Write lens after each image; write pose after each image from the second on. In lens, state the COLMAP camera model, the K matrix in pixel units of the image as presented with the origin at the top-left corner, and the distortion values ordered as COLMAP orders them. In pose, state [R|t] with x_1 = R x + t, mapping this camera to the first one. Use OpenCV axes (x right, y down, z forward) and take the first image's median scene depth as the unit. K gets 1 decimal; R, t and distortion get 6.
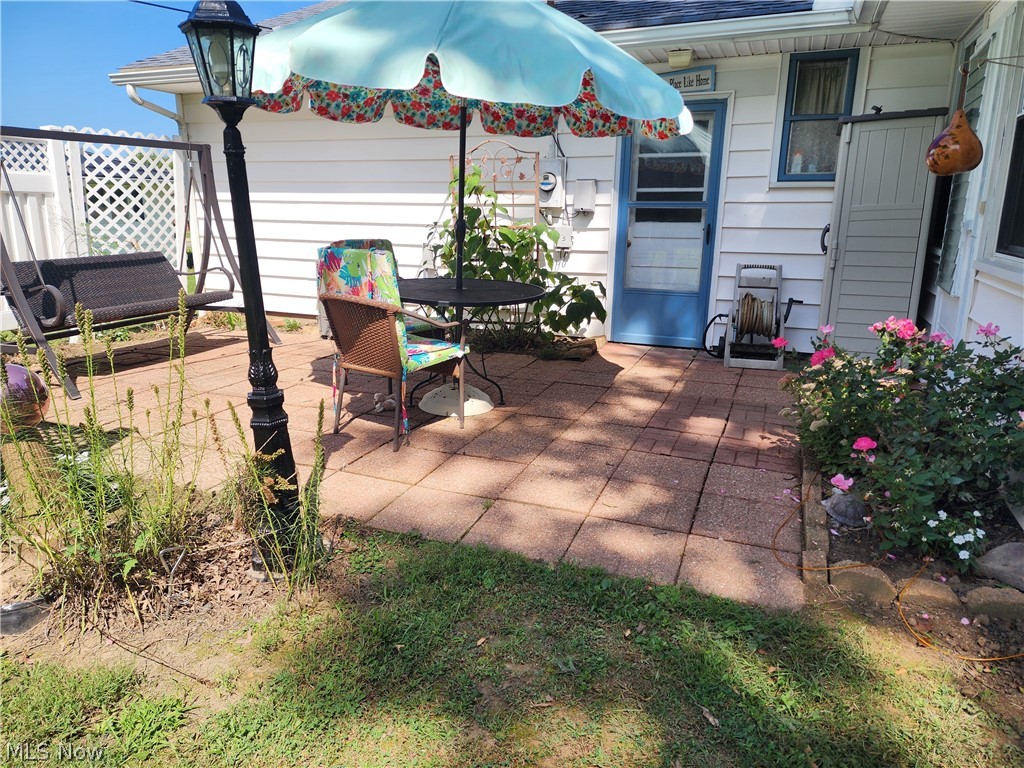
lens RADIAL K [[676.6, 0, 512.0], [0, 676.6, 384.0], [0, 0, 1]] dist [0.000686, -0.028168]
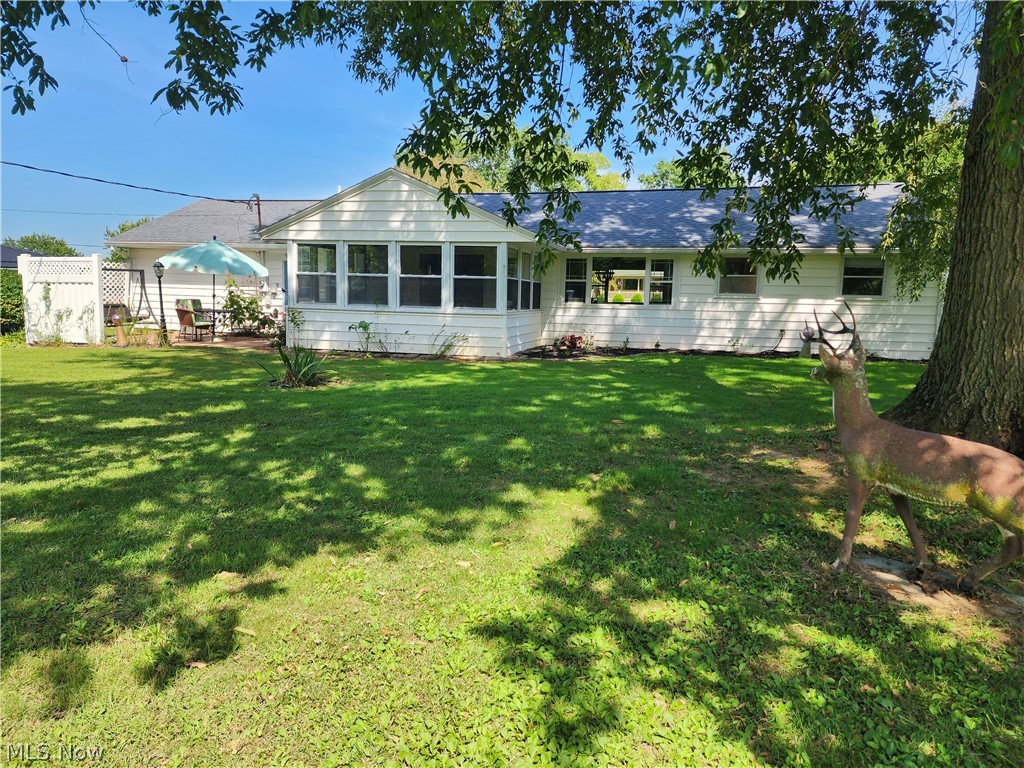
lens RADIAL K [[676.6, 0, 512.0], [0, 676.6, 384.0], [0, 0, 1]] dist [0.000686, -0.028168]
pose [[0.984099, -0.010884, 0.177285, 0.698044], [0.030984, 0.993337, -0.111006, 0.578534], [-0.174895, 0.114734, 0.977879, -2.342389]]
